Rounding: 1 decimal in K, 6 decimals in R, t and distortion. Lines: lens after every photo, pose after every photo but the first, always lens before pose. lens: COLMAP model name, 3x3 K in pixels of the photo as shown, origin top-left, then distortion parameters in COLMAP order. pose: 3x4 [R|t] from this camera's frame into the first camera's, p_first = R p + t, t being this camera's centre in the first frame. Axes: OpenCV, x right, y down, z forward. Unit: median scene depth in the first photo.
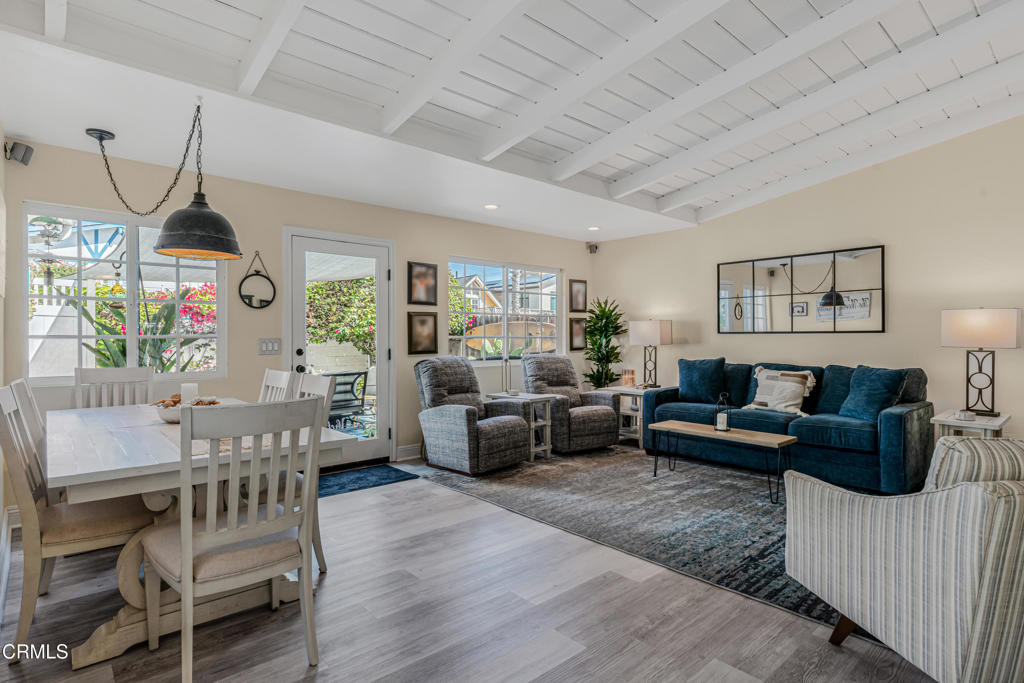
lens RADIAL K [[532.7, 0, 512.0], [0, 532.7, 341.5], [0, 0, 1]] dist [-0.003597, 0.000648]
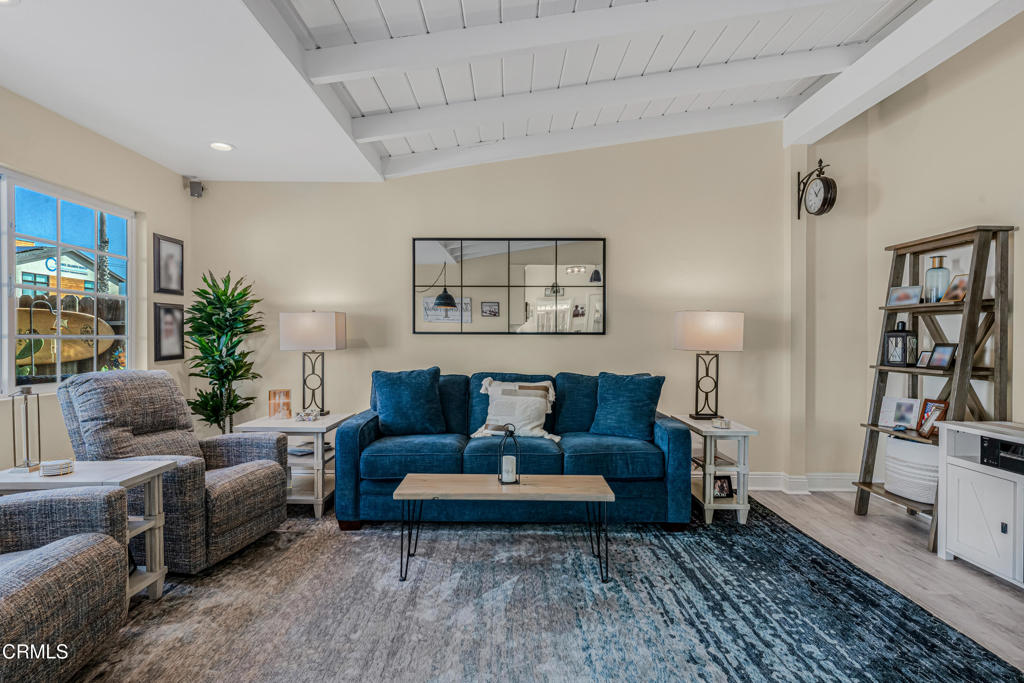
lens RADIAL K [[524.7, 0, 514.3], [0, 524.7, 345.9], [0, 0, 1]] dist [-0.004987, 0.000219]
pose [[0.667343, -0.004947, 0.744734, -0.067495], [0.000237, 0.999979, 0.006429, -0.003353], [-0.744750, -0.004114, 0.667330, 0.492067]]
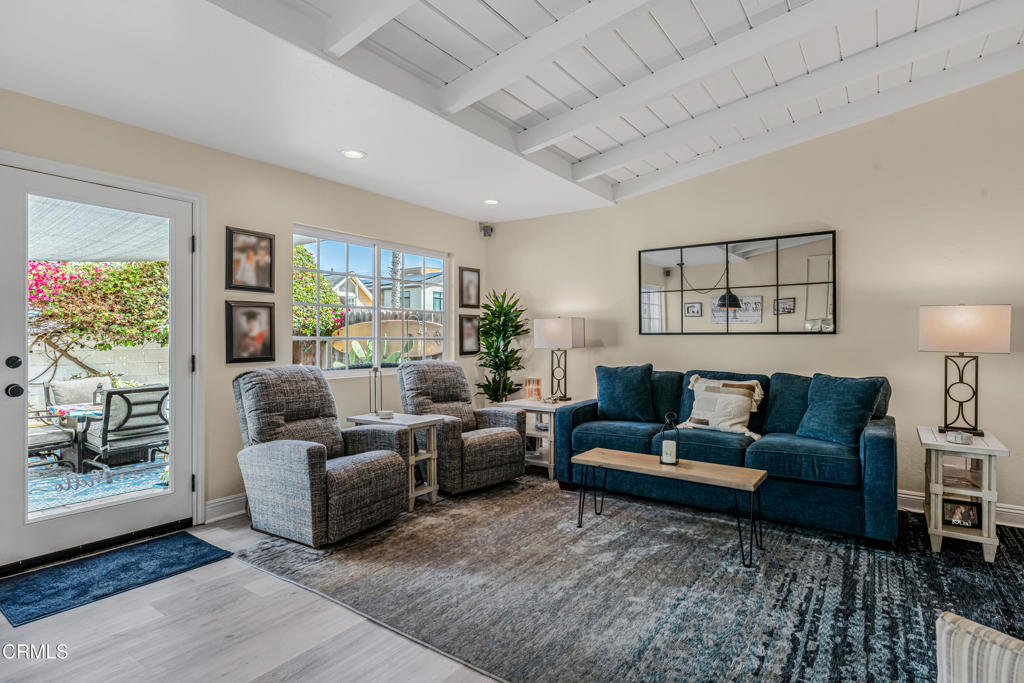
lens RADIAL K [[532.7, 0, 512.0], [0, 532.7, 341.5], [0, 0, 1]] dist [-0.003597, 0.000648]
pose [[0.975661, 0.001621, 0.219276, 0.012913], [-0.000975, 0.999995, -0.003053, -0.001701], [-0.219280, 0.002765, 0.975658, 0.275336]]
